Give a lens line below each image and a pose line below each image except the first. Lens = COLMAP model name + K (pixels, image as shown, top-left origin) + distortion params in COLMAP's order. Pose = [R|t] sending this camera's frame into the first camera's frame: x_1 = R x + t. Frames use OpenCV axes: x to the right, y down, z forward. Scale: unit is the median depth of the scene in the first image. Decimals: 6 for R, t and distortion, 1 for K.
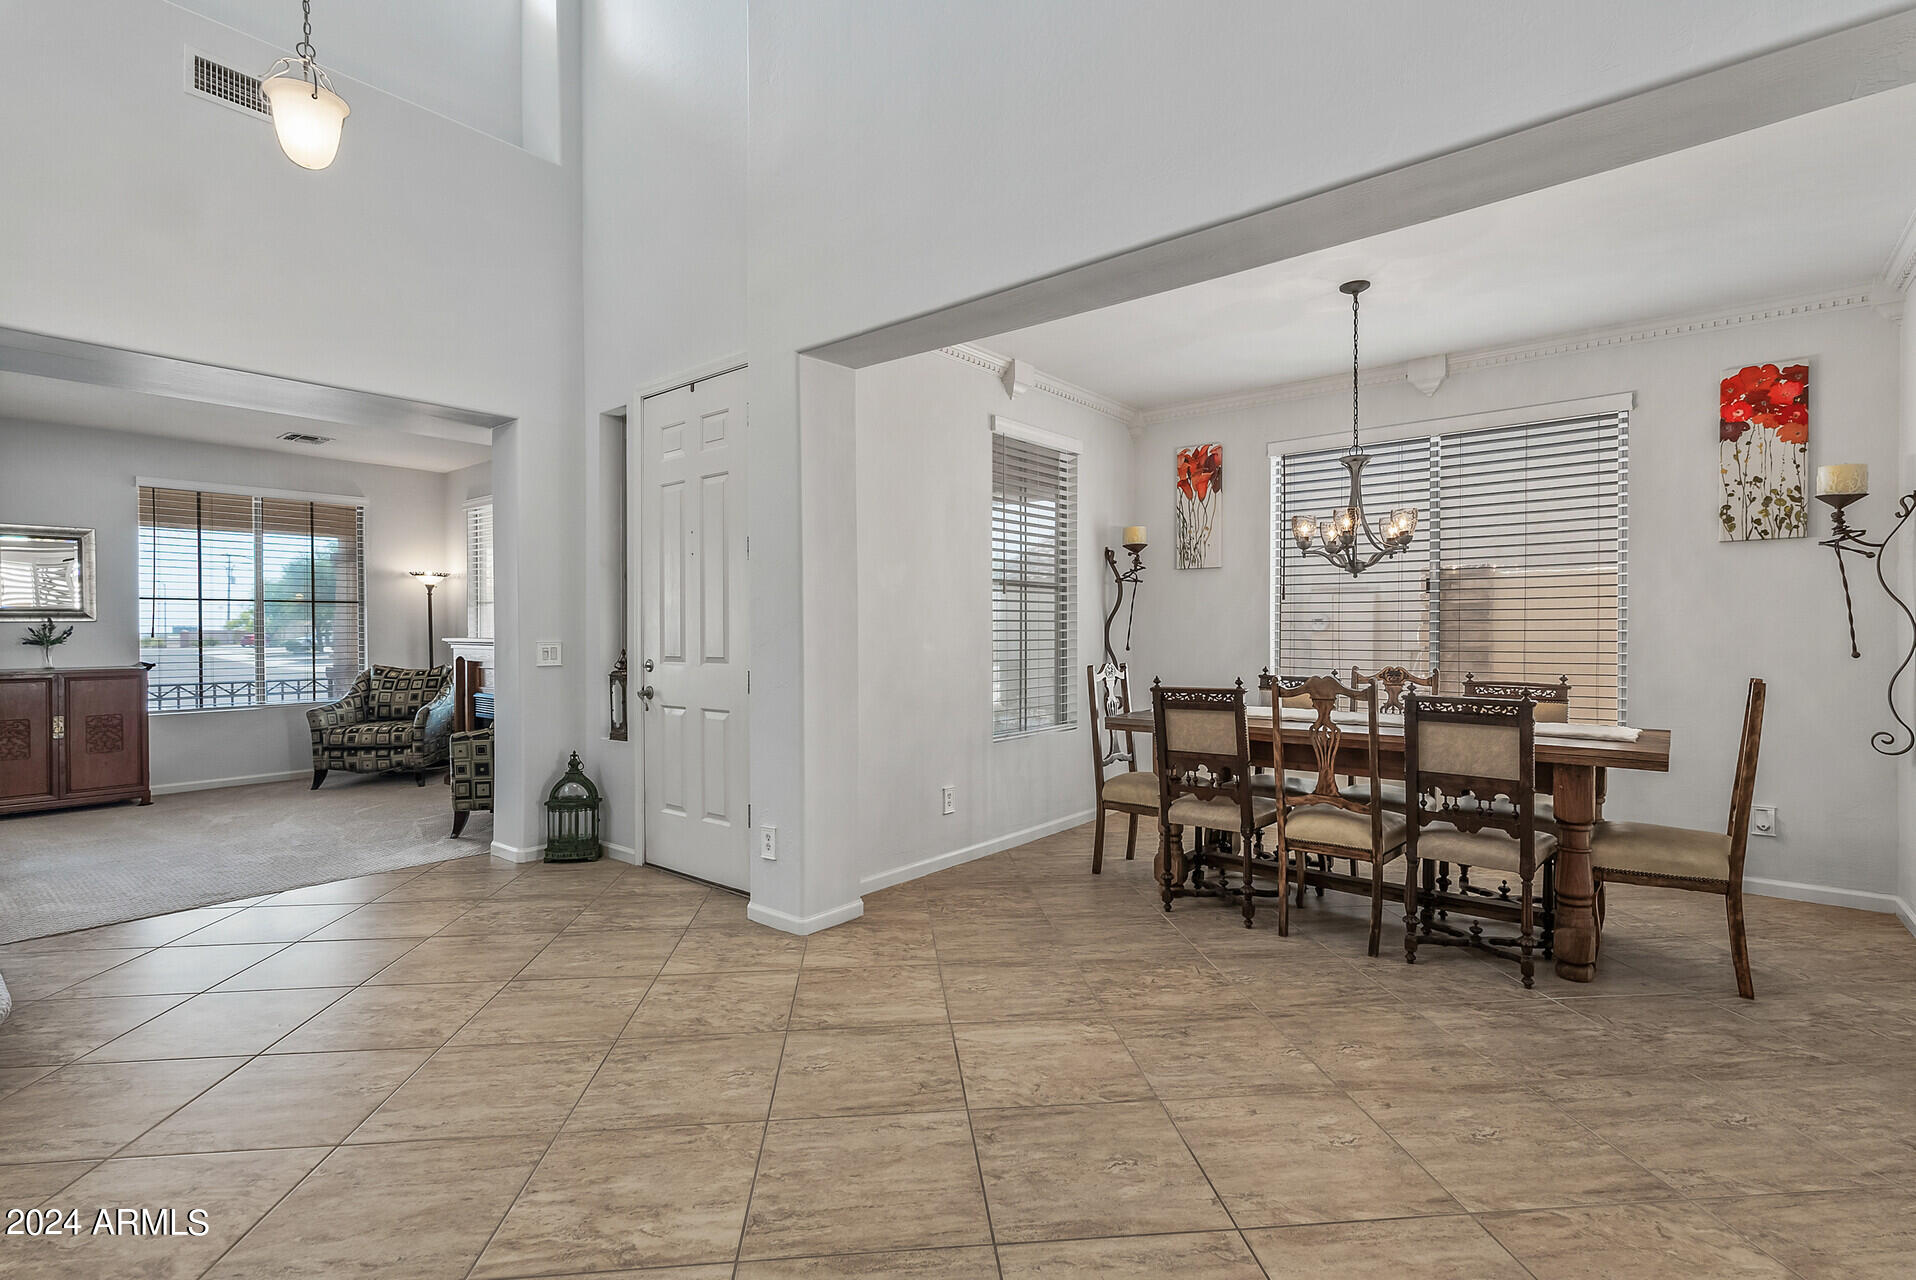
lens RADIAL K [[886.8, 0, 956.9], [0, 886.8, 636.7], [0, 0, 1]] dist [0.000935, 0.000399]
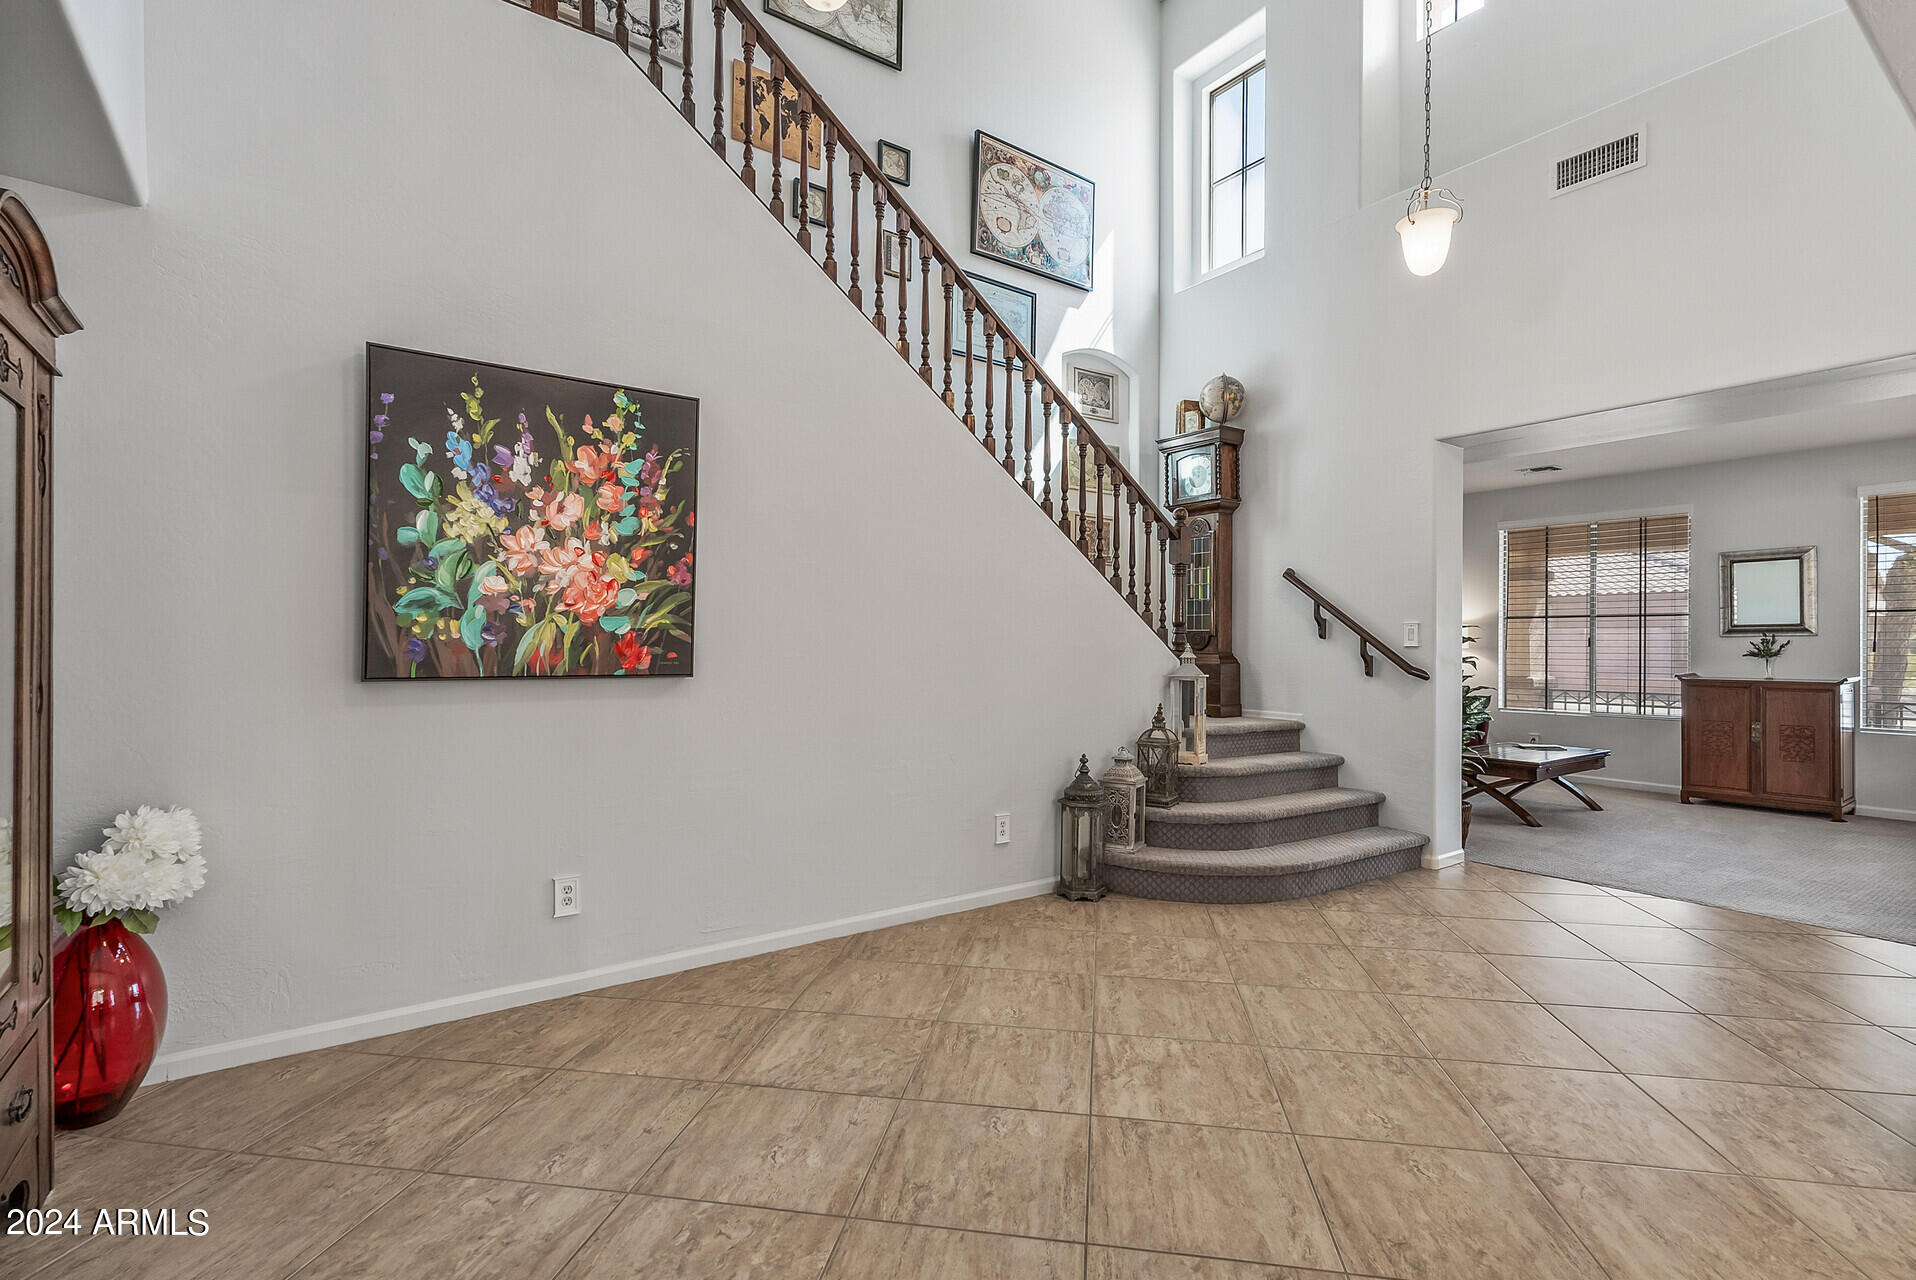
lens RADIAL K [[902.6, 0, 957.1], [0, 902.6, 638.5], [0, 0, 1]] dist [-0.000133, 0.000169]
pose [[-0.258679, -0.003932, -0.965955, 0.545644], [-0.010065, 0.999948, -0.001375, -0.003881], [0.965911, 0.009367, -0.258706, 0.562137]]
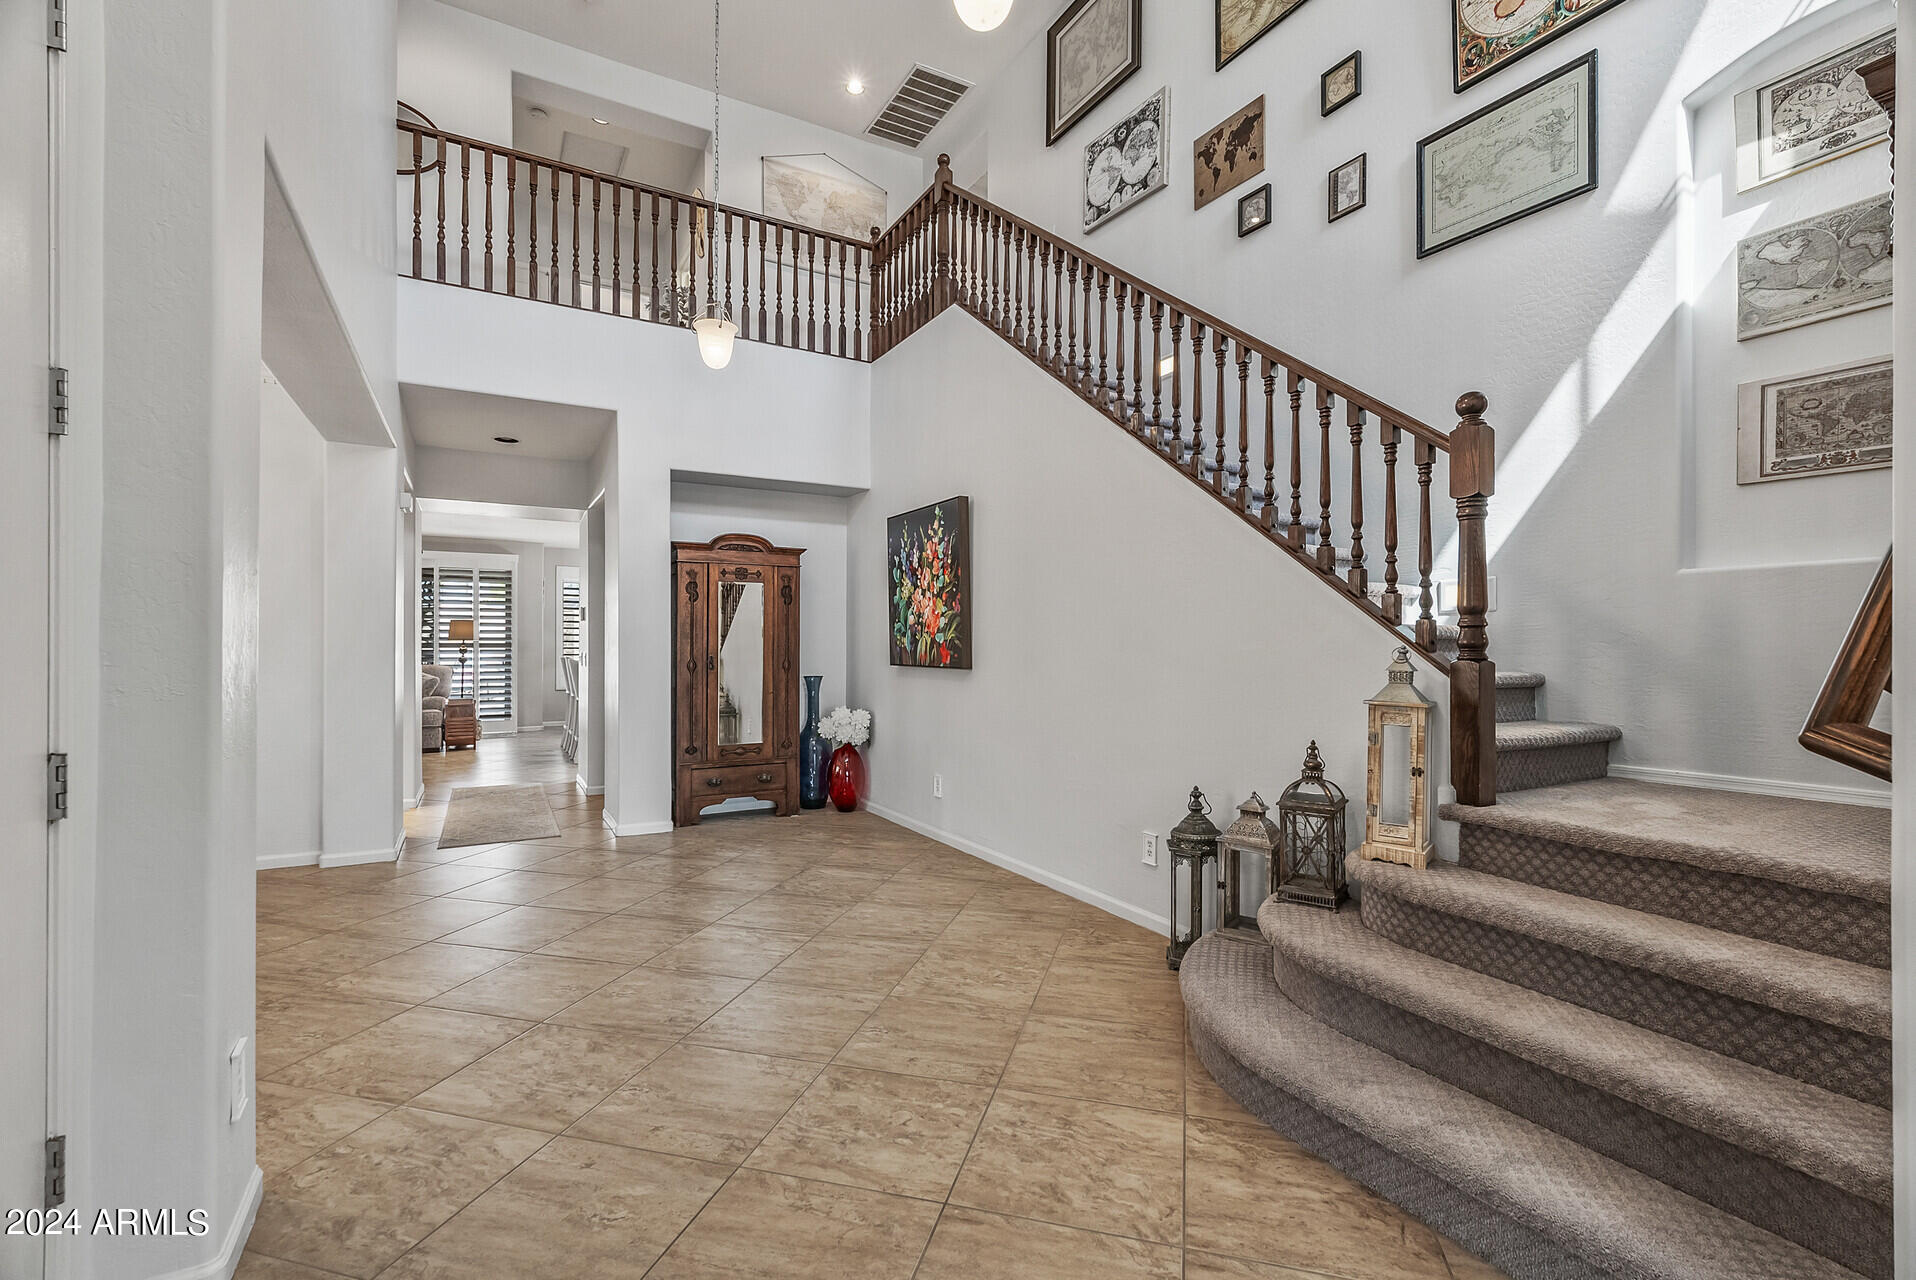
lens RADIAL K [[826.8, 0, 958.0], [0, 826.8, 640.0], [0, 0, 1]] dist [-0.000349, 0.000365]
pose [[-0.934897, 0.004103, 0.354897, -0.777692], [0.002781, 0.999987, -0.004234, -0.005145], [-0.354909, -0.002972, -0.934896, 1.346805]]
